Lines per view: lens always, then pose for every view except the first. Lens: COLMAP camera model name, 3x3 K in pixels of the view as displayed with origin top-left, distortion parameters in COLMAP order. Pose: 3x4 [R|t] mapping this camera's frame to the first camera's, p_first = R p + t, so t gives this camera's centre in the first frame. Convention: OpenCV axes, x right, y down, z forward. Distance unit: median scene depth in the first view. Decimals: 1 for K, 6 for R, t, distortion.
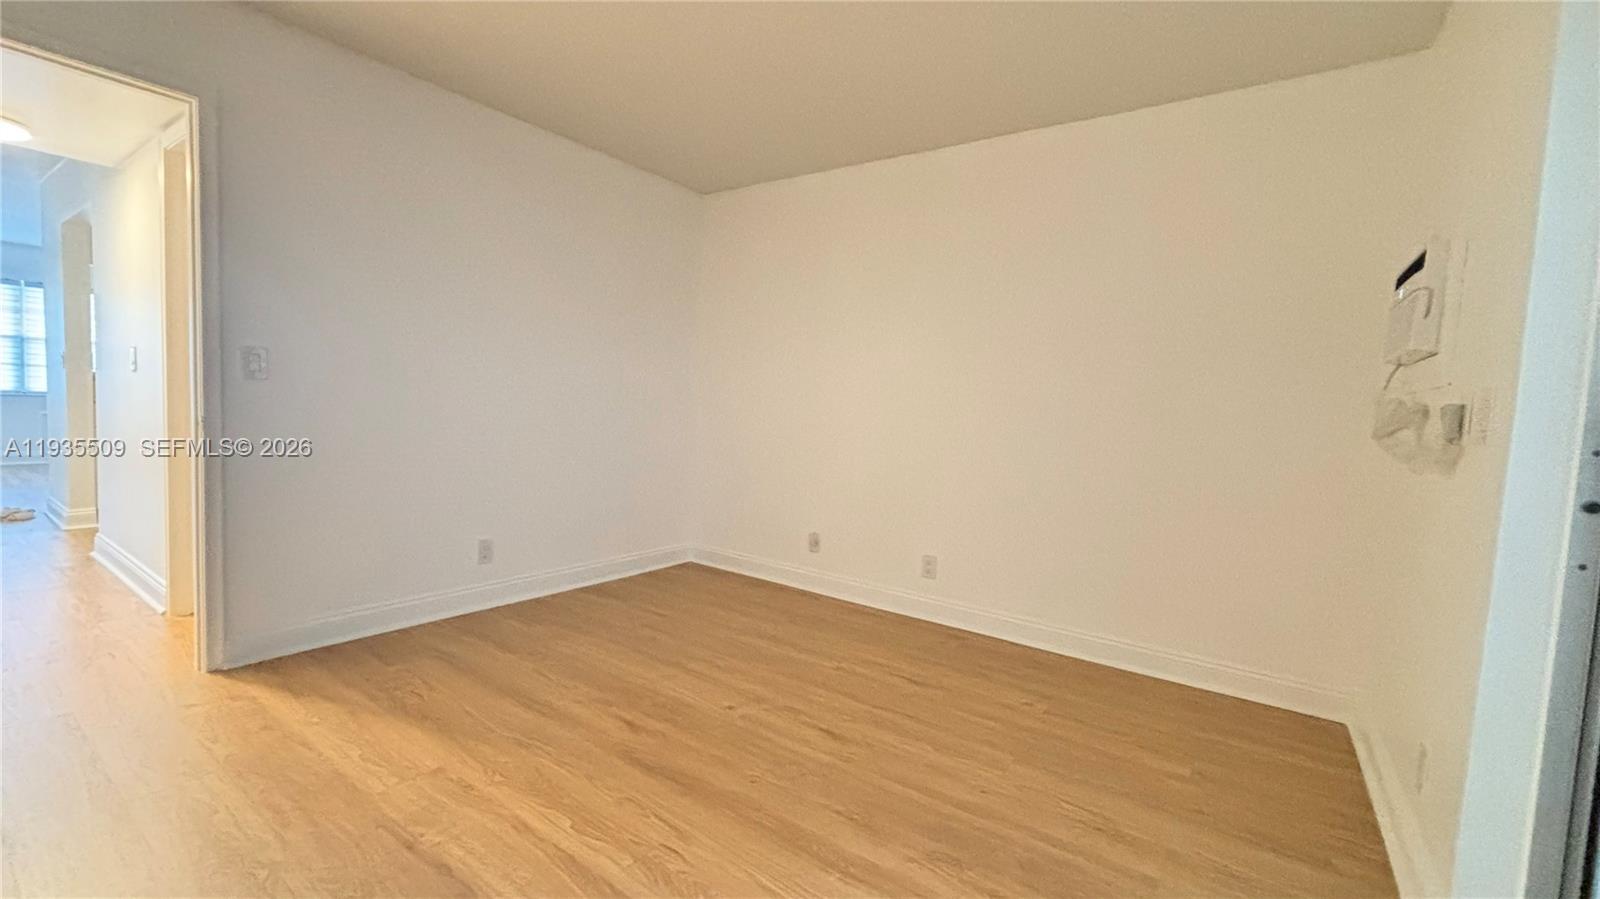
lens RADIAL K [[652.0, 0, 798.2], [0, 652.0, 448.9], [0, 0, 1]] dist [-0.001619, -0.001374]
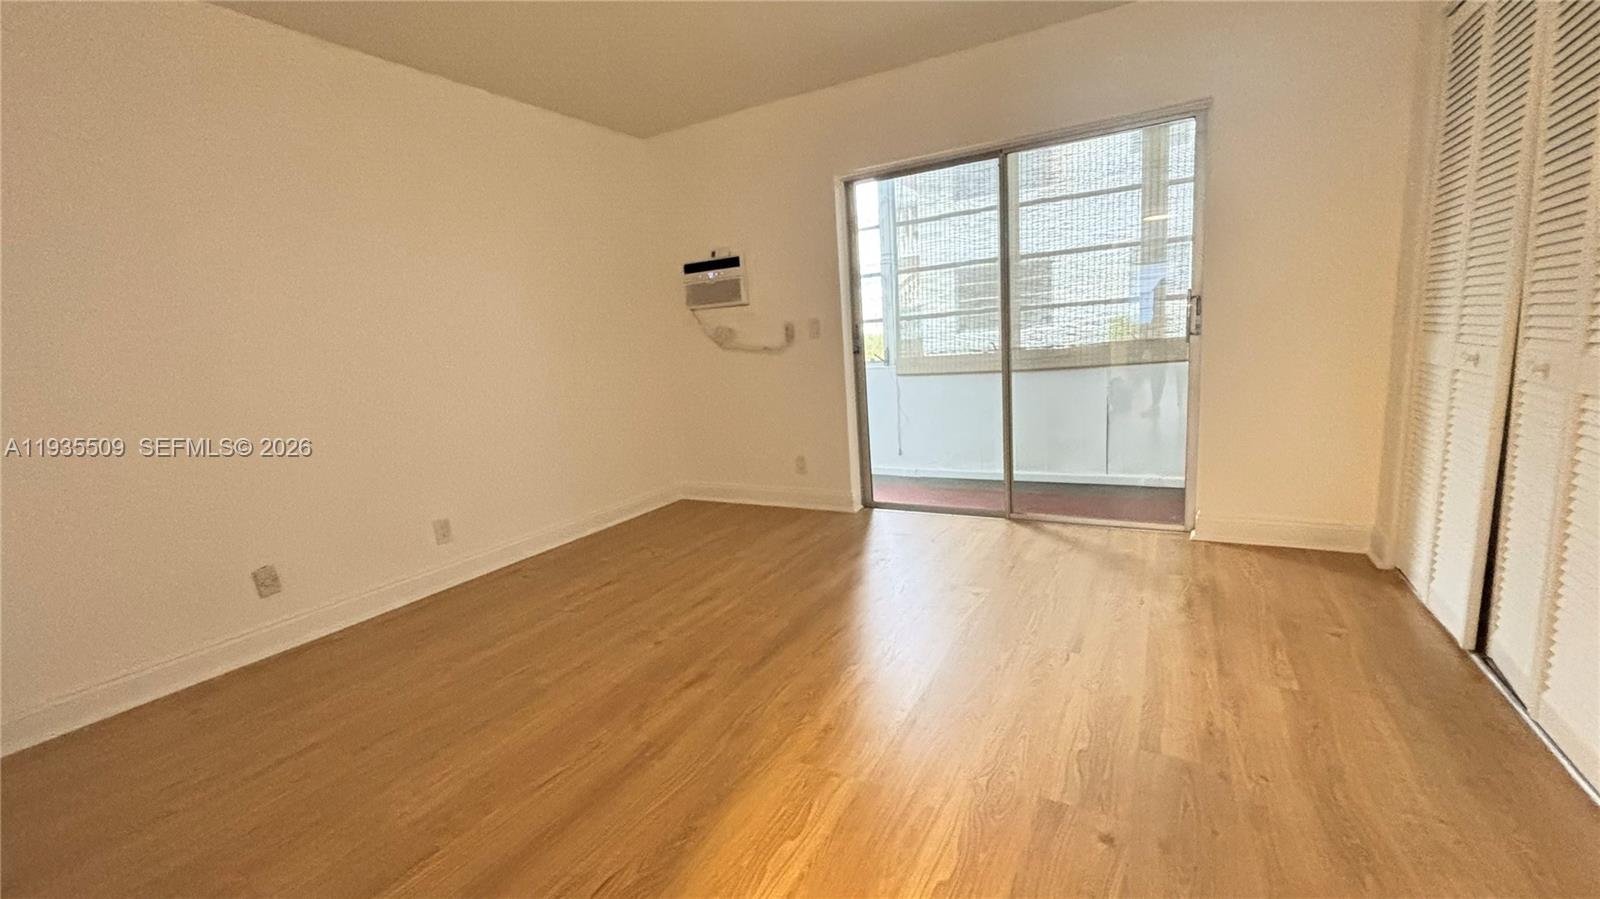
lens RADIAL K [[652.0, 0, 798.2], [0, 652.0, 448.9], [0, 0, 1]] dist [-0.001619, -0.001374]
pose [[-0.102356, -0.208194, 0.972717, -1.132082], [0.134924, 0.965911, 0.220935, -0.108057], [-0.985555, 0.153857, -0.070776, 0.845094]]
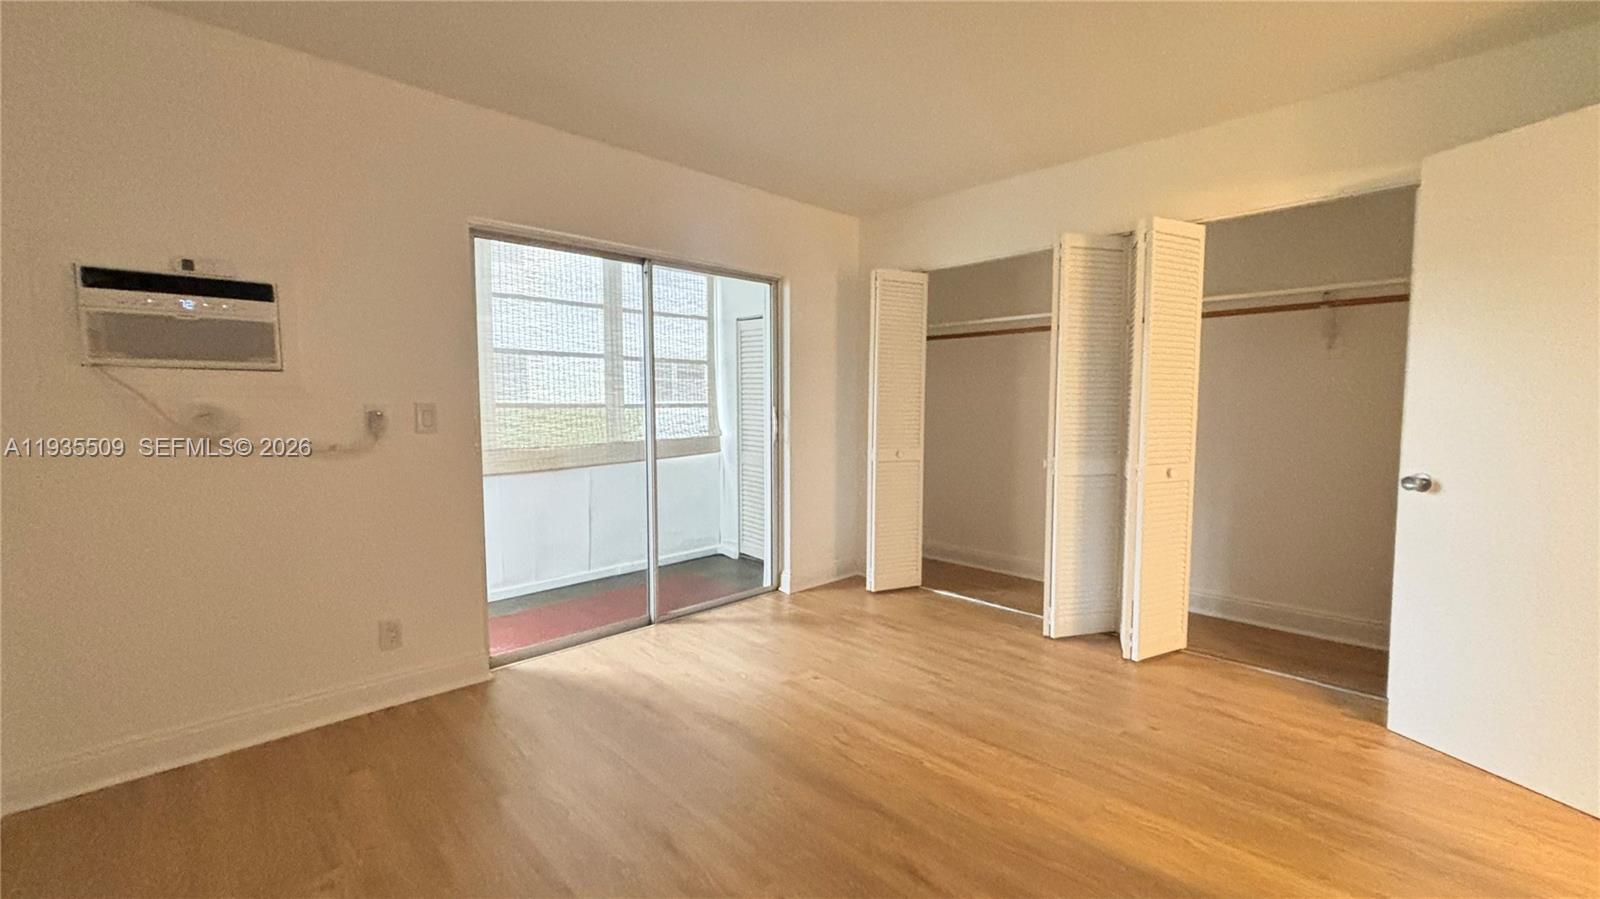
lens RADIAL K [[645.6, 0, 804.4], [0, 645.6, 449.0], [0, 0, 1]] dist [0.007214, -0.000462]
pose [[-0.982041, -0.061448, 0.178379, -0.229971], [-0.034969, 0.988375, 0.147962, -0.174045], [-0.185397, 0.139067, -0.972773, 1.663294]]
